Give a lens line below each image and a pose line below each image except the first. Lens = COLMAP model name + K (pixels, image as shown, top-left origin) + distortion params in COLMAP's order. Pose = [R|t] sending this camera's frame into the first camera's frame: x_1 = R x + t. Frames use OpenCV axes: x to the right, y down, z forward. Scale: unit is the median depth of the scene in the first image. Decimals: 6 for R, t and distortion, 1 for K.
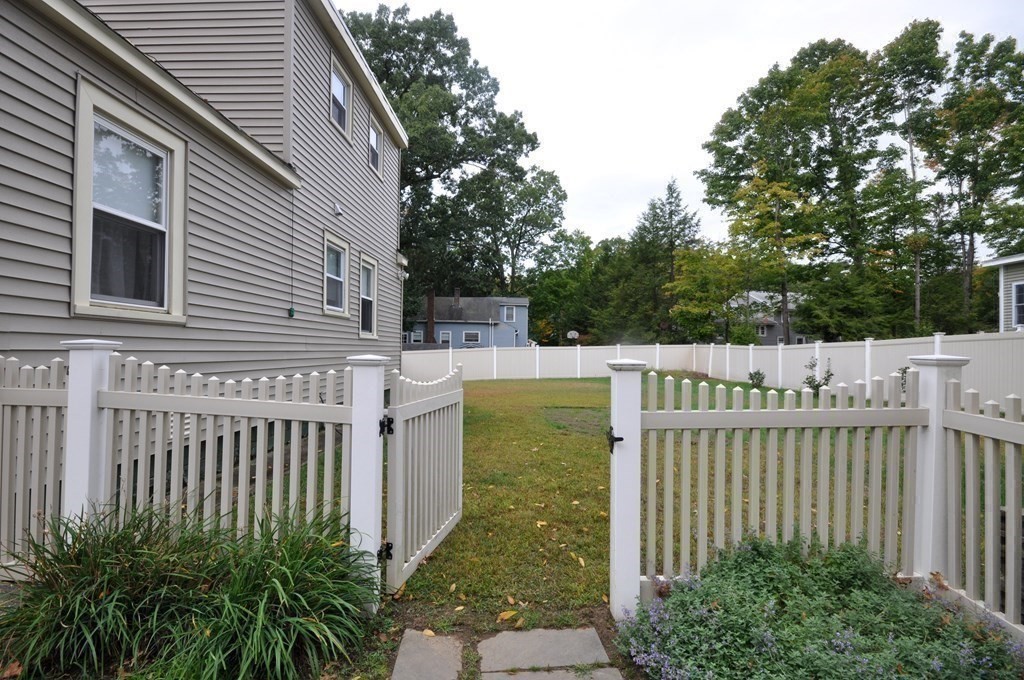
lens RADIAL K [[486.1, 0, 512.0], [0, 486.1, 340.0], [0, 0, 1]] dist [0.034873, -0.018447]
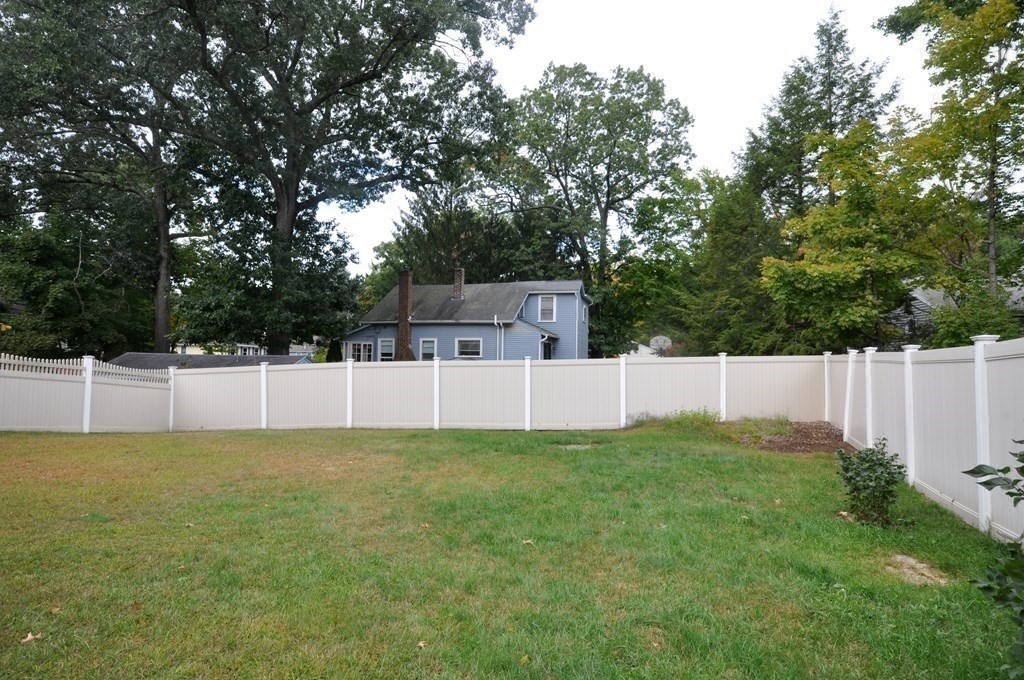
lens RADIAL K [[588.3, 0, 512.0], [0, 588.3, 340.0], [0, 0, 1]] dist [0.002110, 0.000997]
pose [[0.917715, -0.018370, -0.396814, 0.282519], [0.005196, 0.999400, -0.034249, 0.011456], [0.397205, 0.029369, 0.917260, 0.376883]]
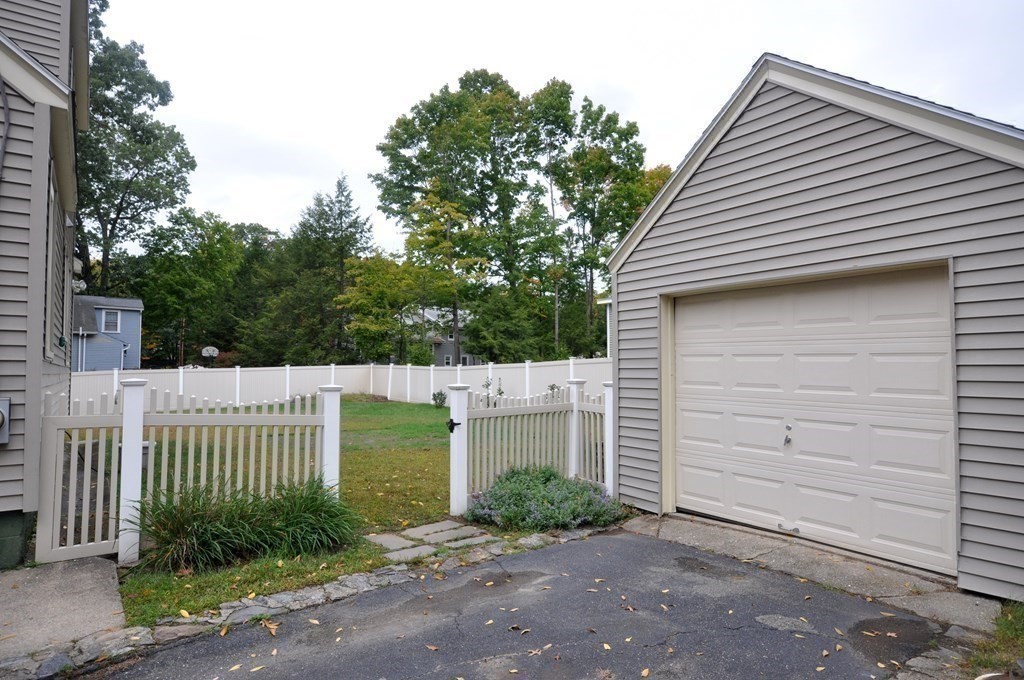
lens RADIAL K [[588.3, 0, 512.0], [0, 588.3, 340.0], [0, 0, 1]] dist [0.002110, 0.000997]
pose [[0.816890, 0.019612, 0.576461, -0.028644], [-0.002030, 0.999513, -0.031127, -0.001964], [-0.576791, 0.024257, 0.816532, -0.031633]]
